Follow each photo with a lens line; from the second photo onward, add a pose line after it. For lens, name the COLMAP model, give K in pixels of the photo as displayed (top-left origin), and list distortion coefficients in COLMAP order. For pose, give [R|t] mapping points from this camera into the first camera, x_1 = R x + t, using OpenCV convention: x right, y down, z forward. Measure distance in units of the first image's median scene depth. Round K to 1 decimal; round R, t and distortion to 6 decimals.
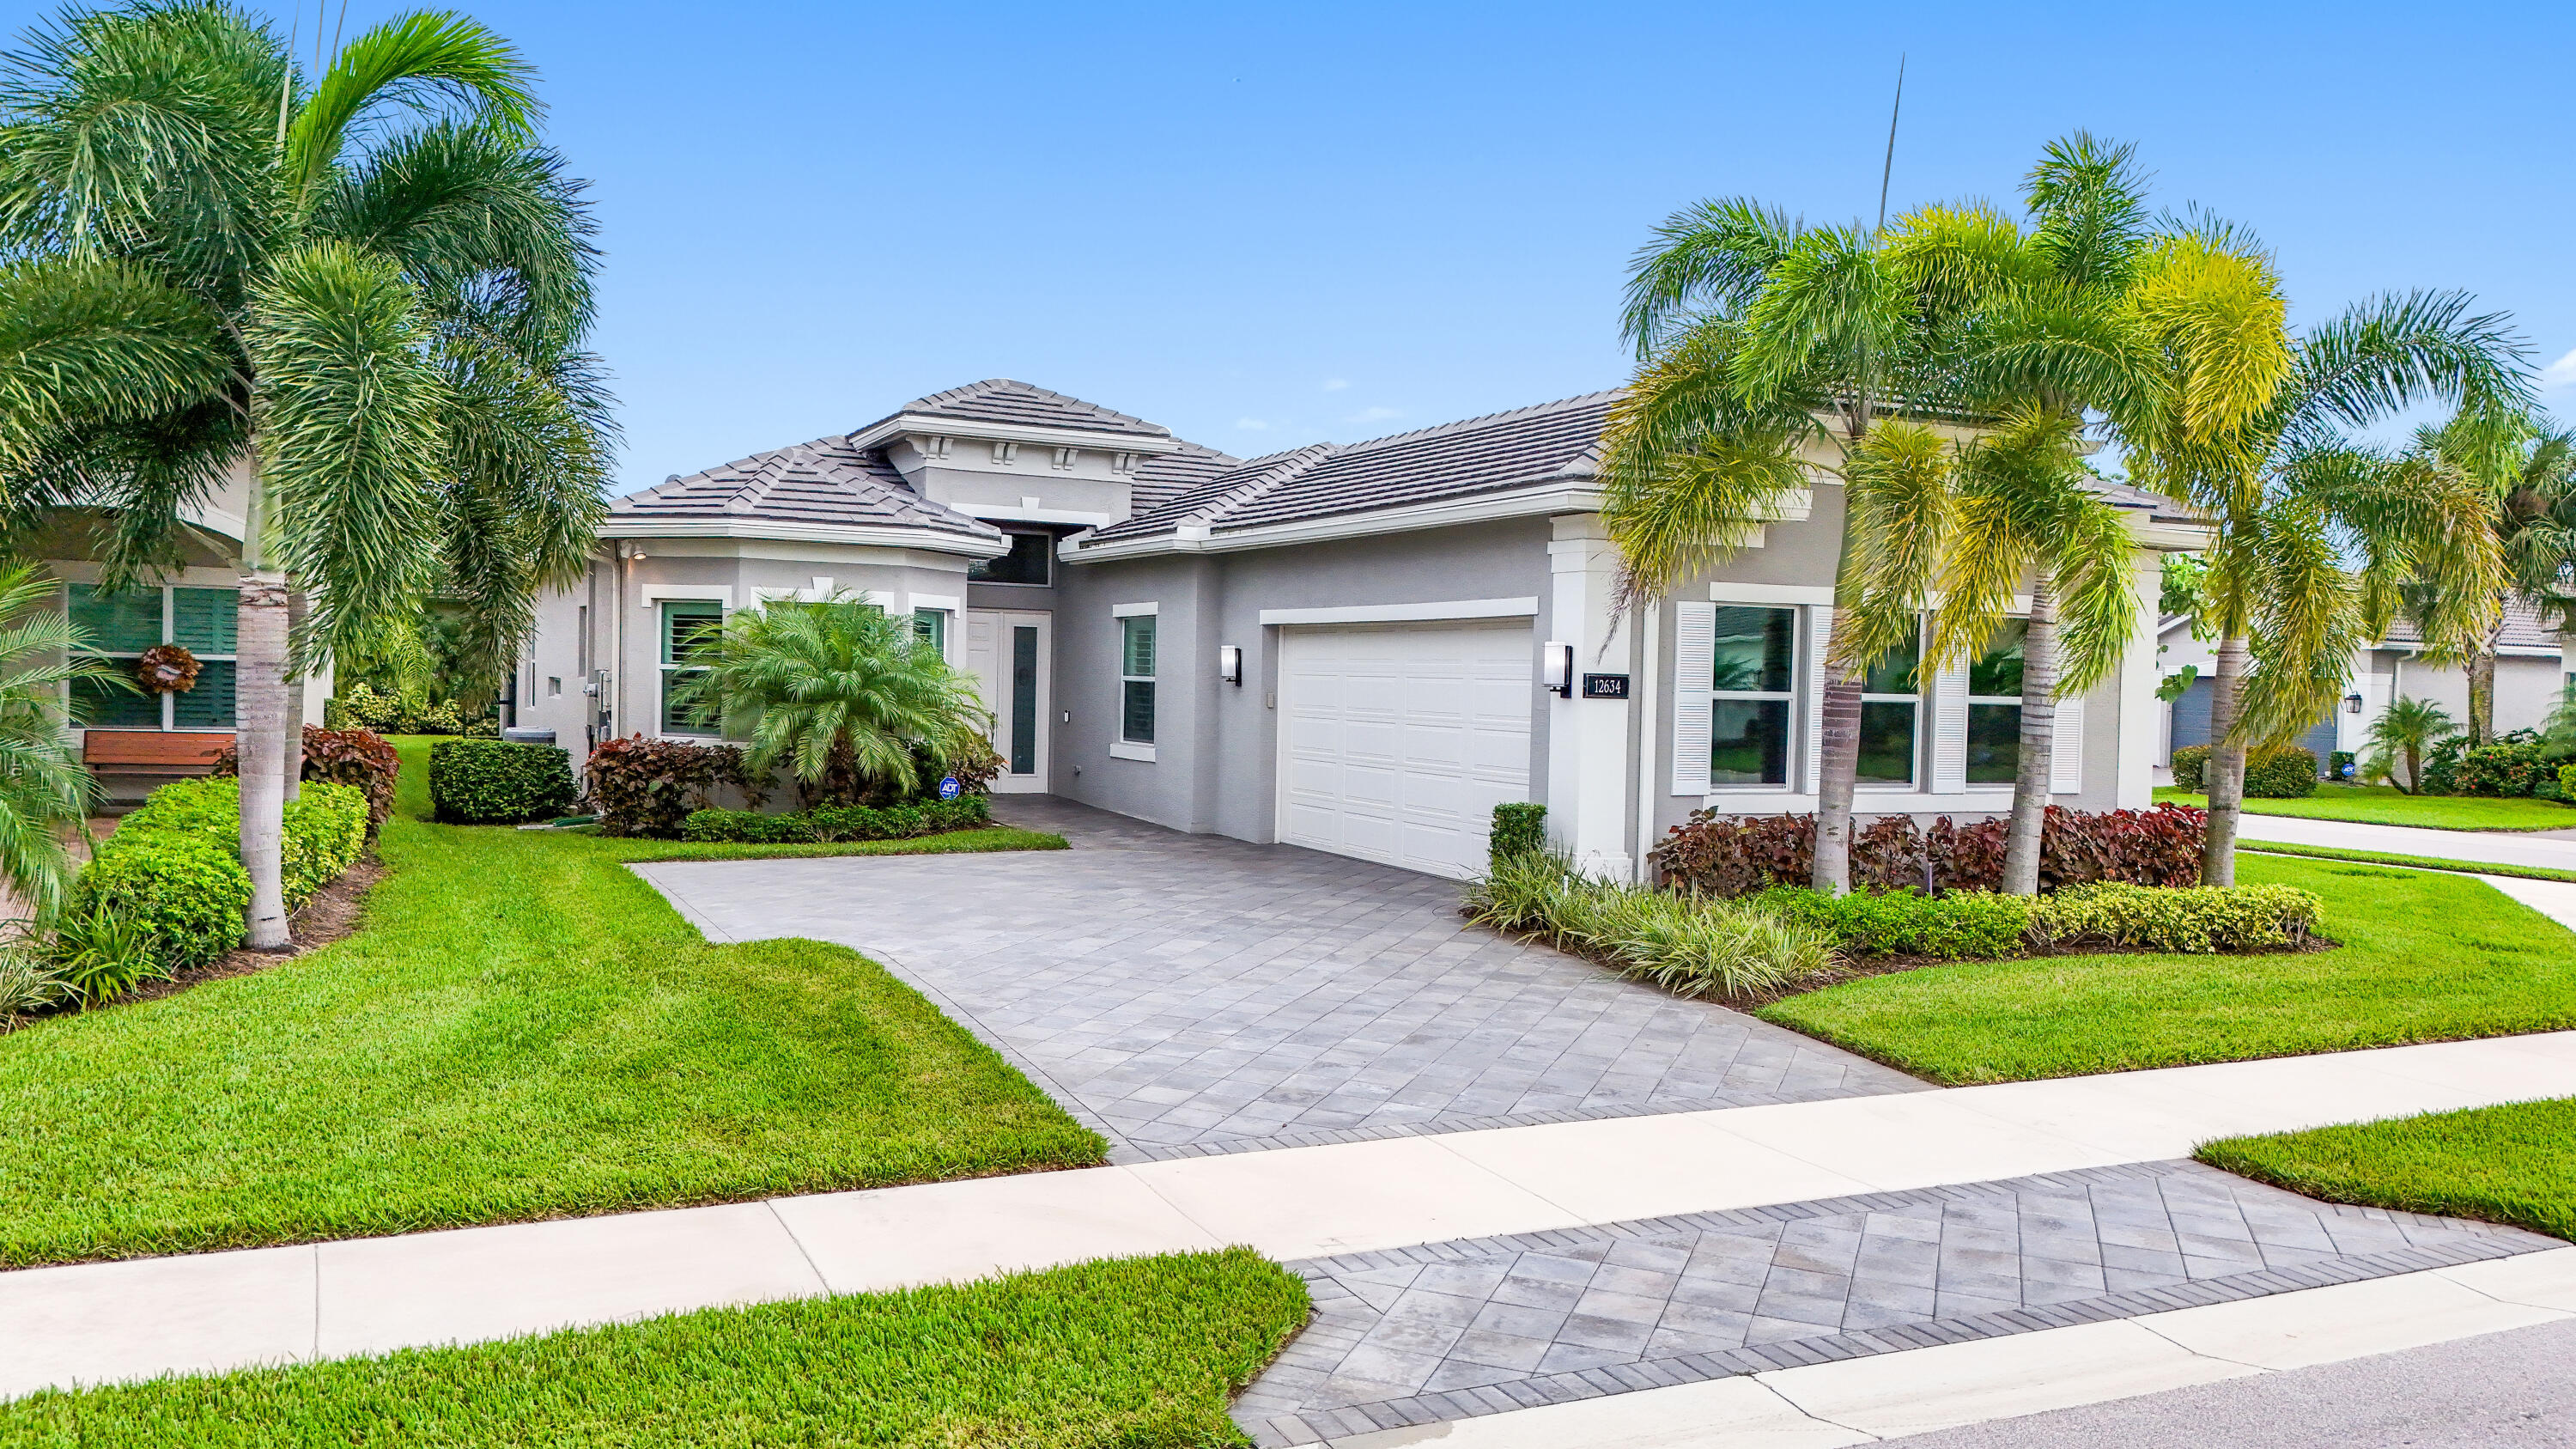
lens RADIAL K [[1967.5, 0, 1288.0], [0, 1967.5, 724.5], [0, 0, 1]] dist [0.031881, 0.000128]
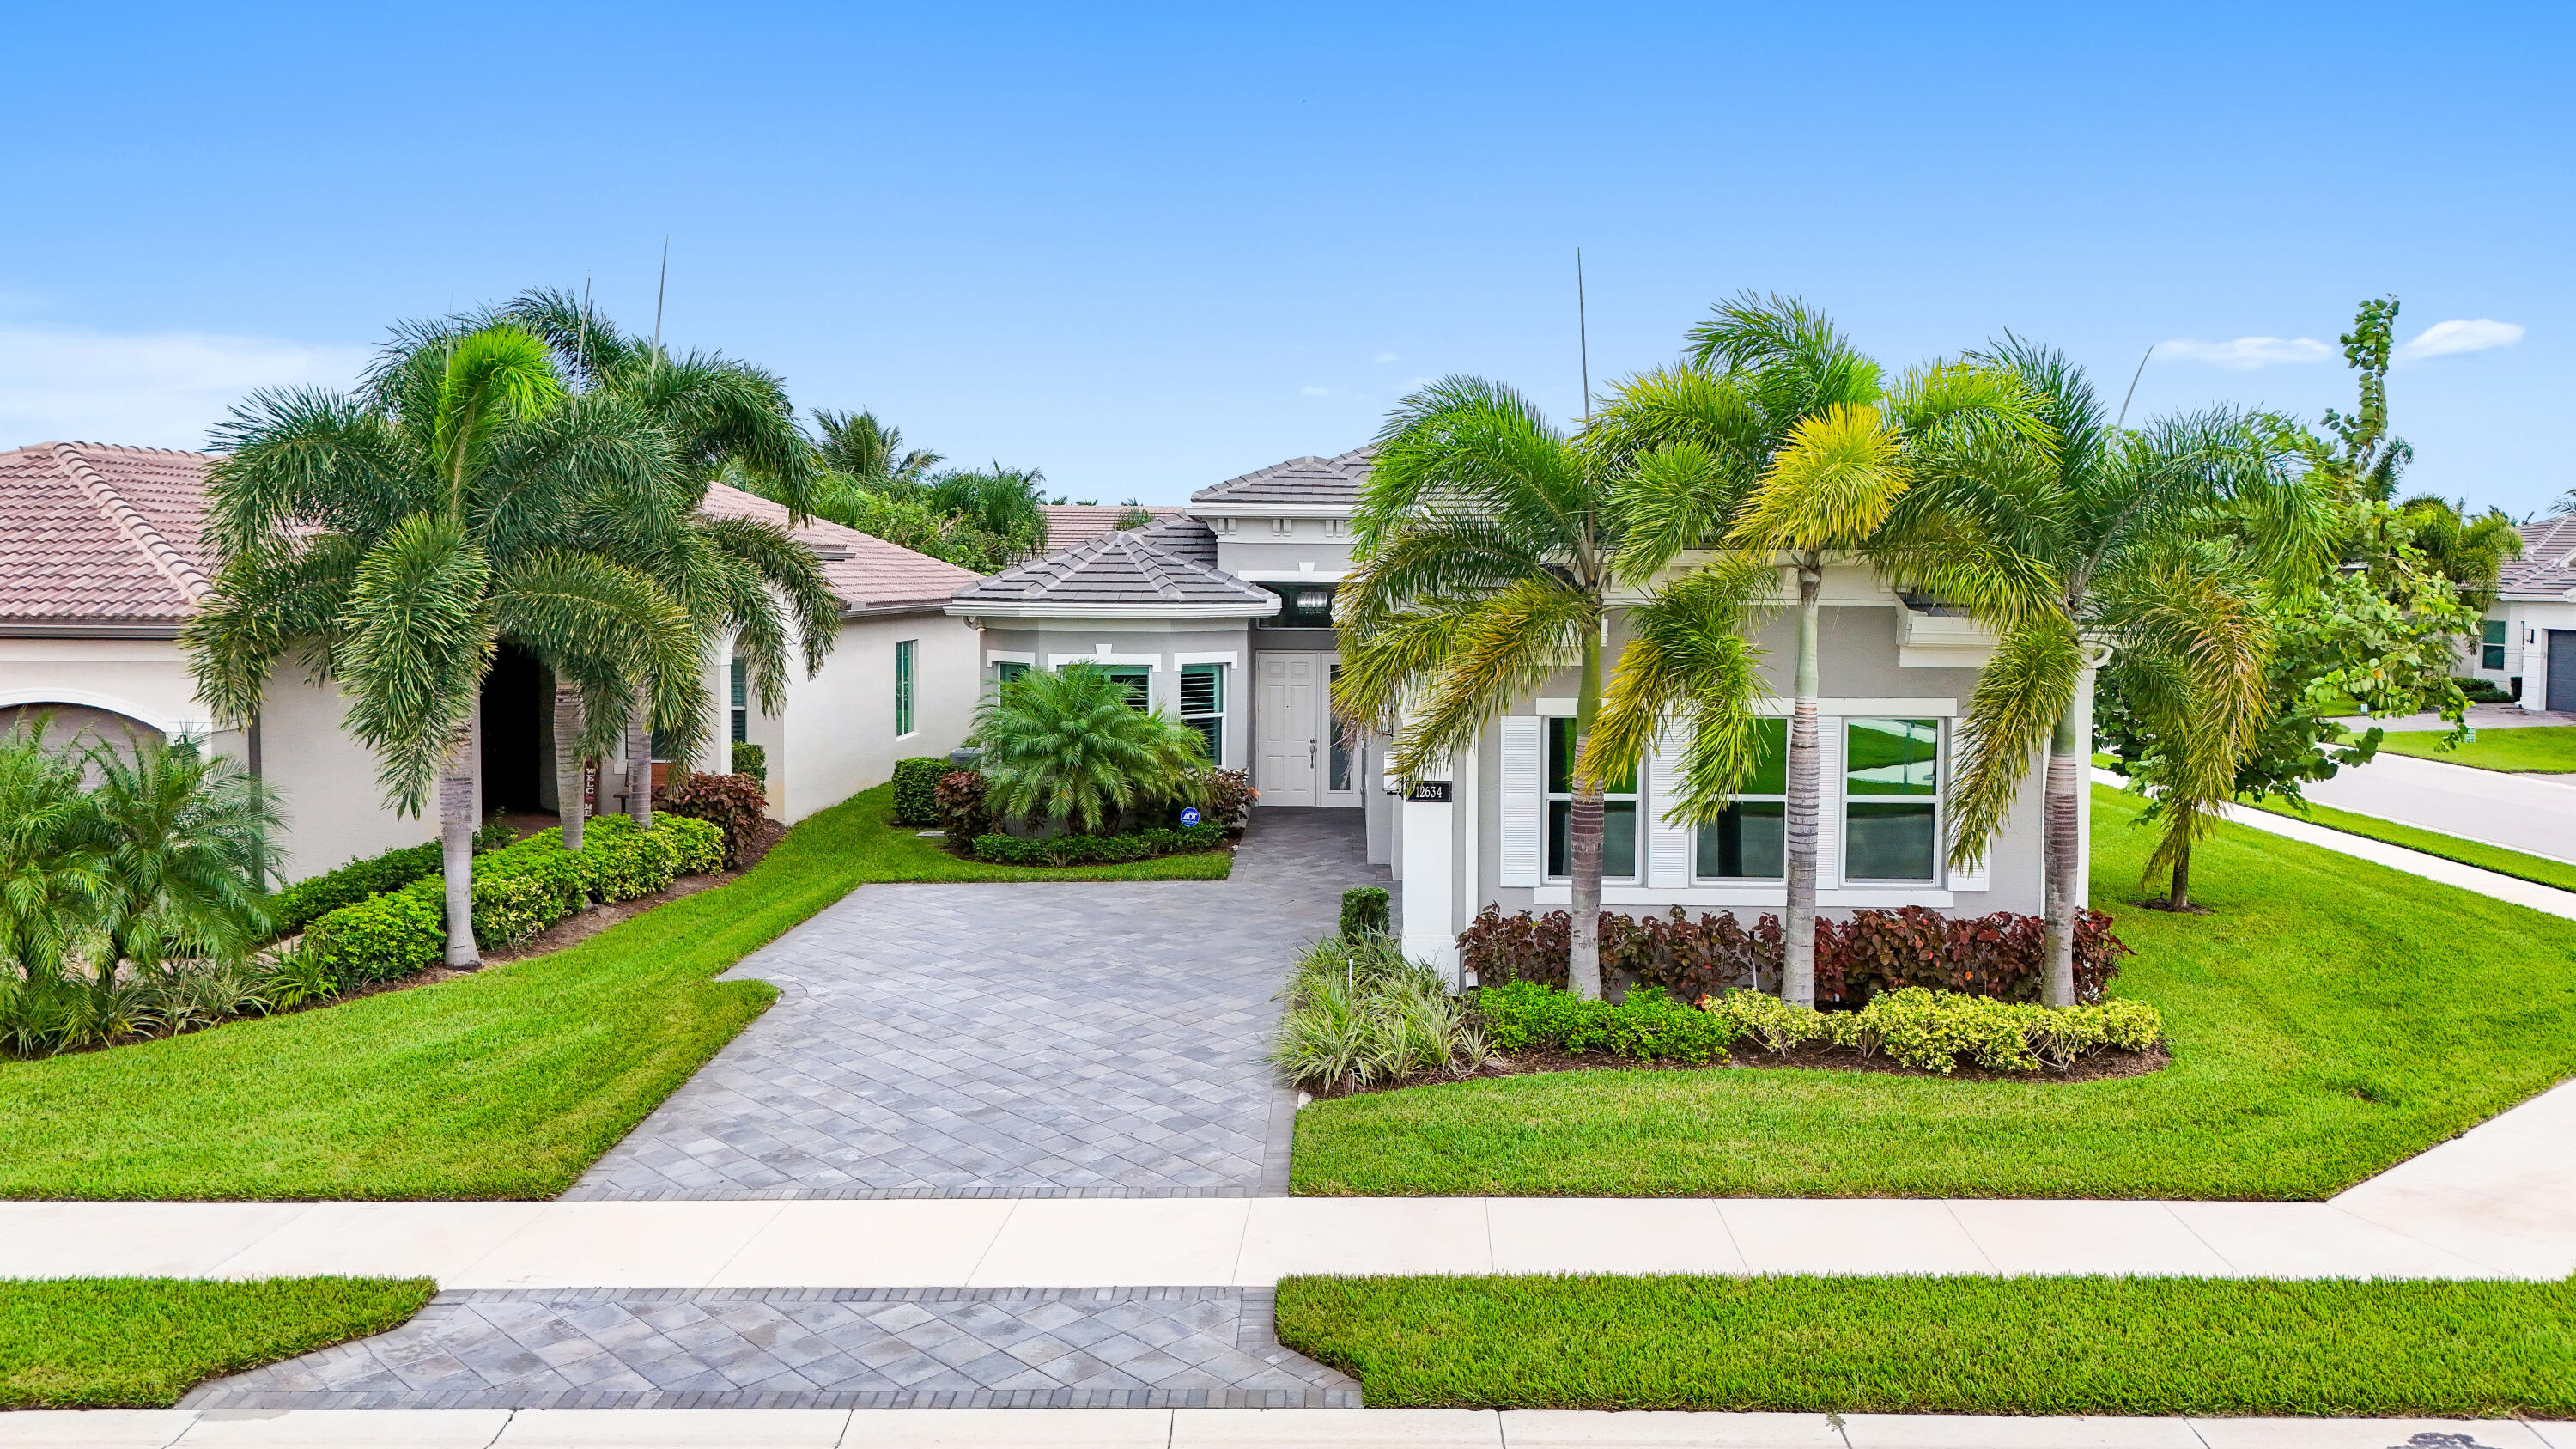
lens RADIAL K [[1918.6, 0, 1342.3], [0, 1918.6, 610.7], [0, 0, 1]] dist [0.042098, -0.010900]
pose [[0.901512, -0.013822, -0.432532, 1.123744], [0.008436, 0.999861, -0.014368, -0.203908], [0.432671, 0.009304, 0.901504, -0.073644]]
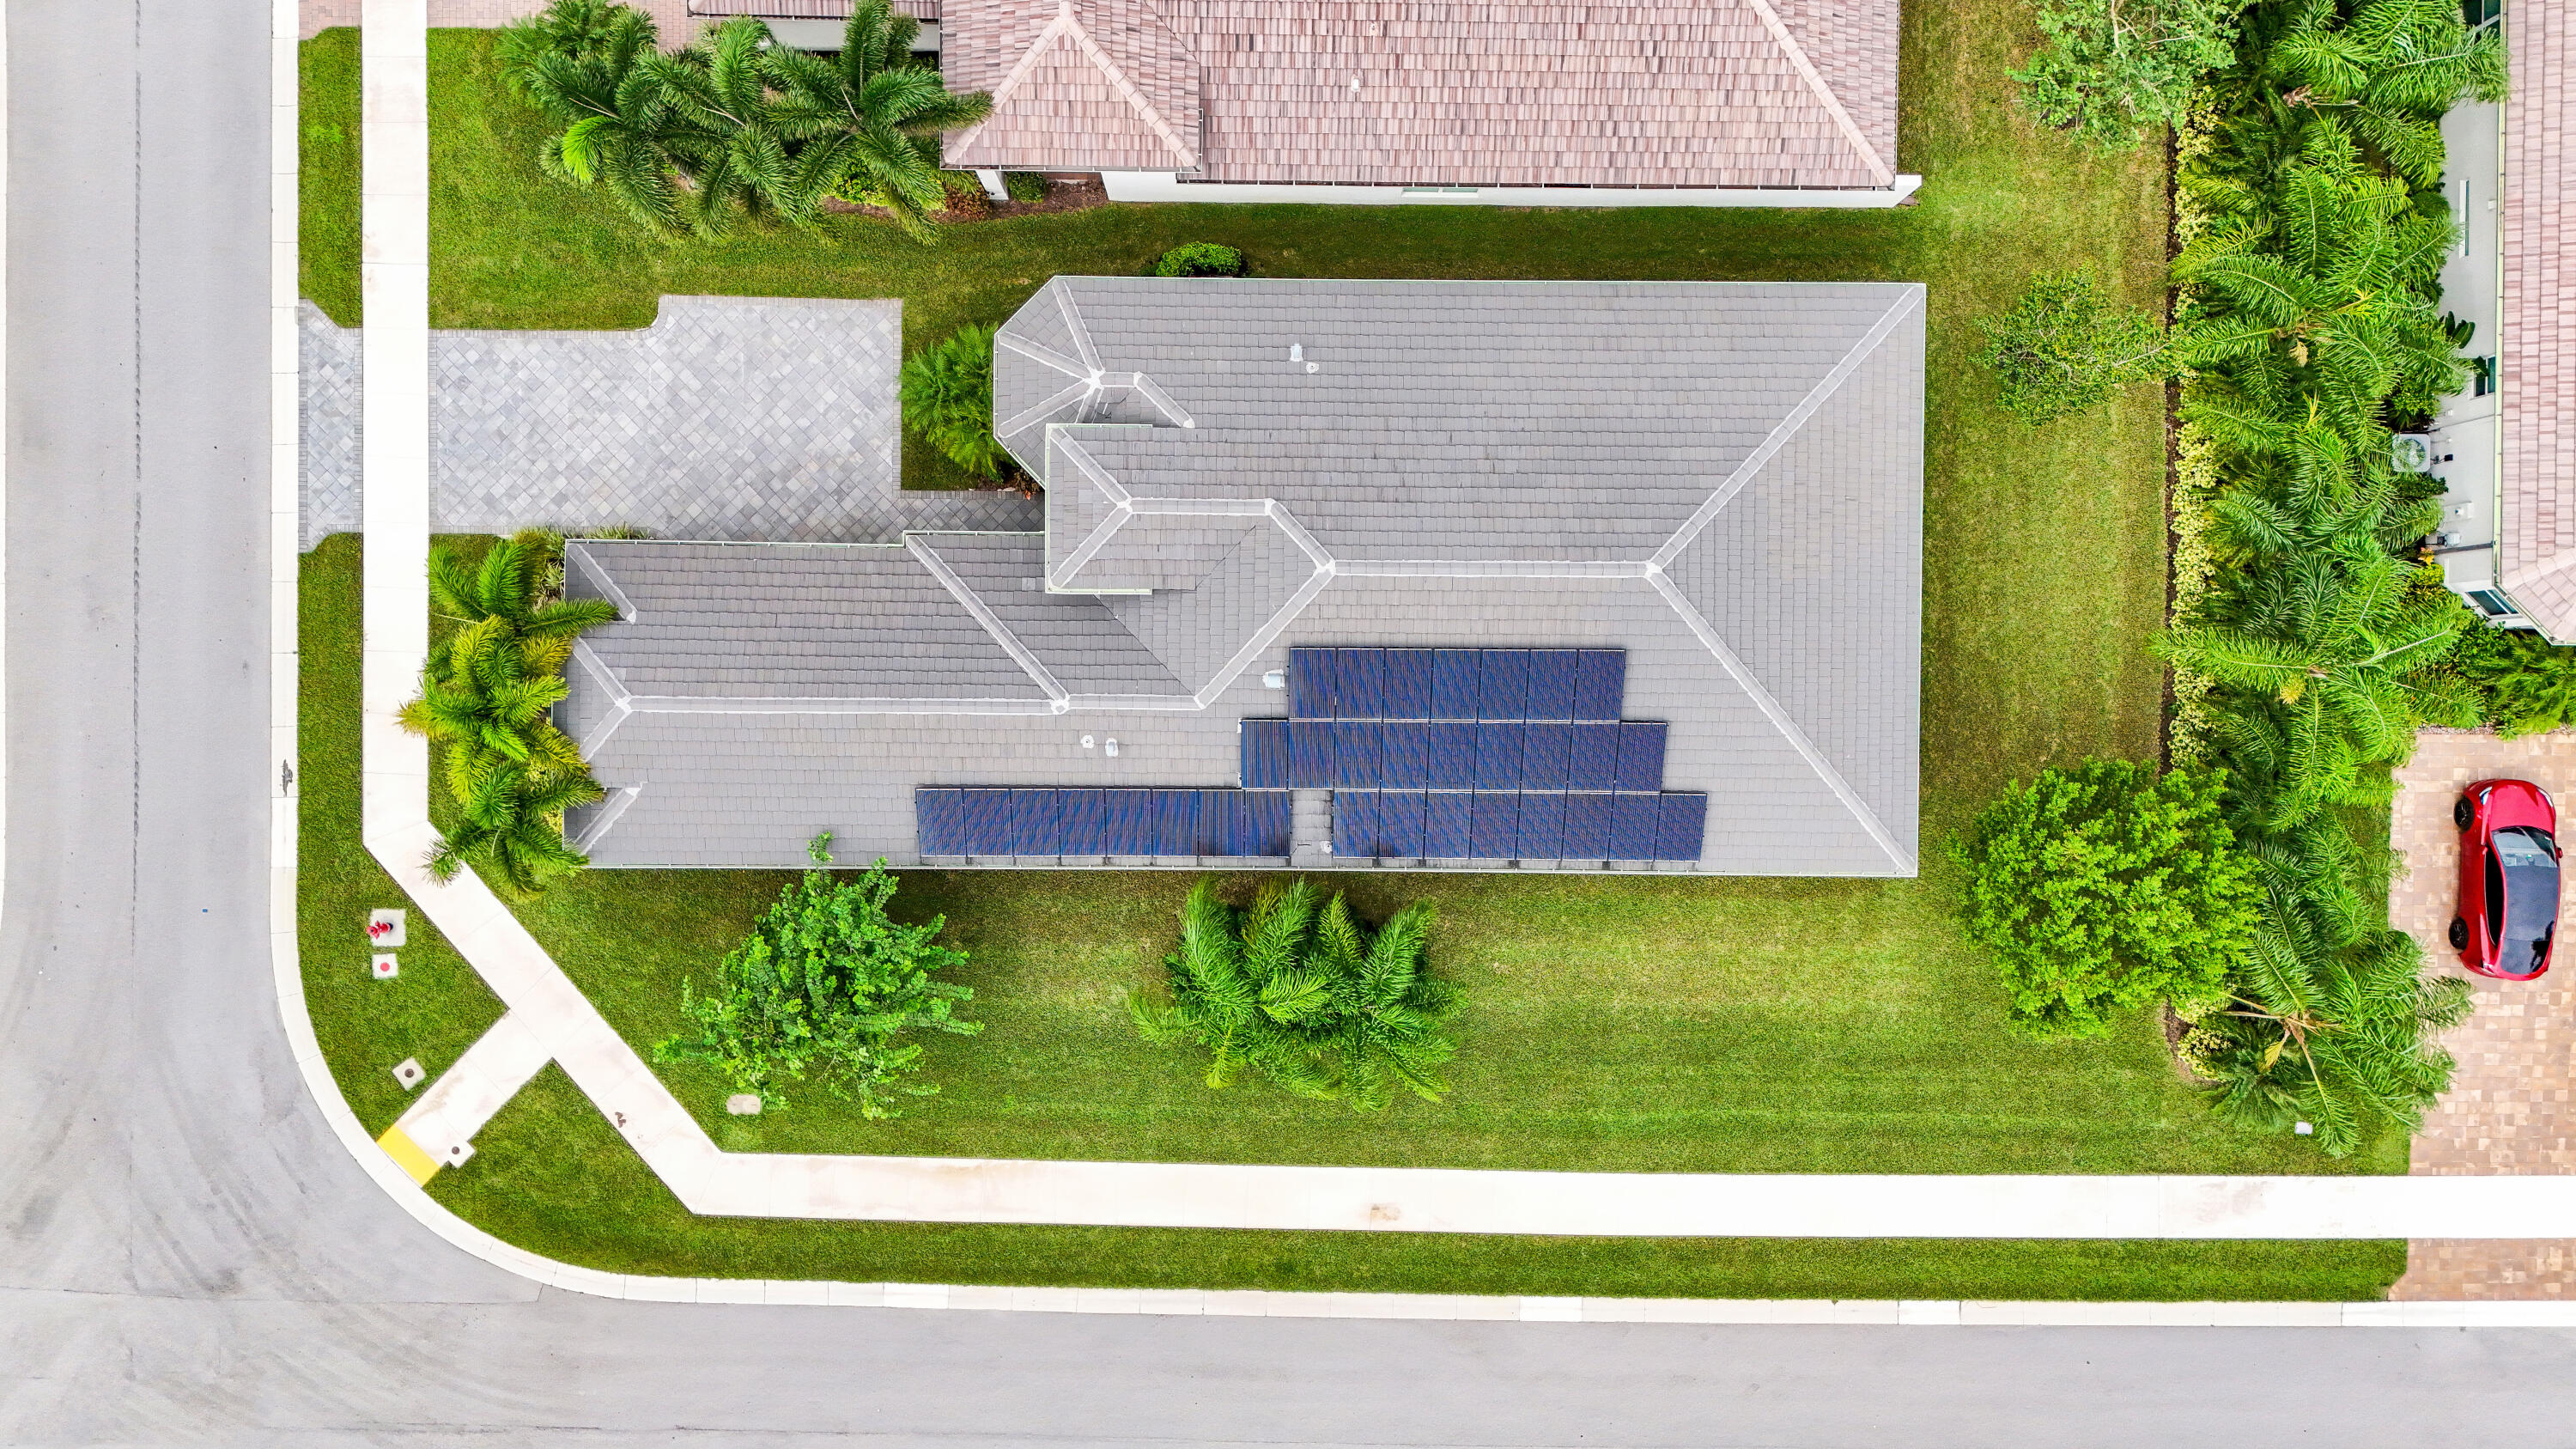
lens RADIAL K [[1886.2, 0, 1288.0], [0, 1886.2, 724.5], [0, 0, 1]] dist [0.081551, -0.102119]
pose [[-0.433113, 0.901209, -0.015317, -0.048062], [-0.038642, -0.001588, 0.999252, -5.179876], [0.900511, 0.433381, 0.035512, 3.467875]]
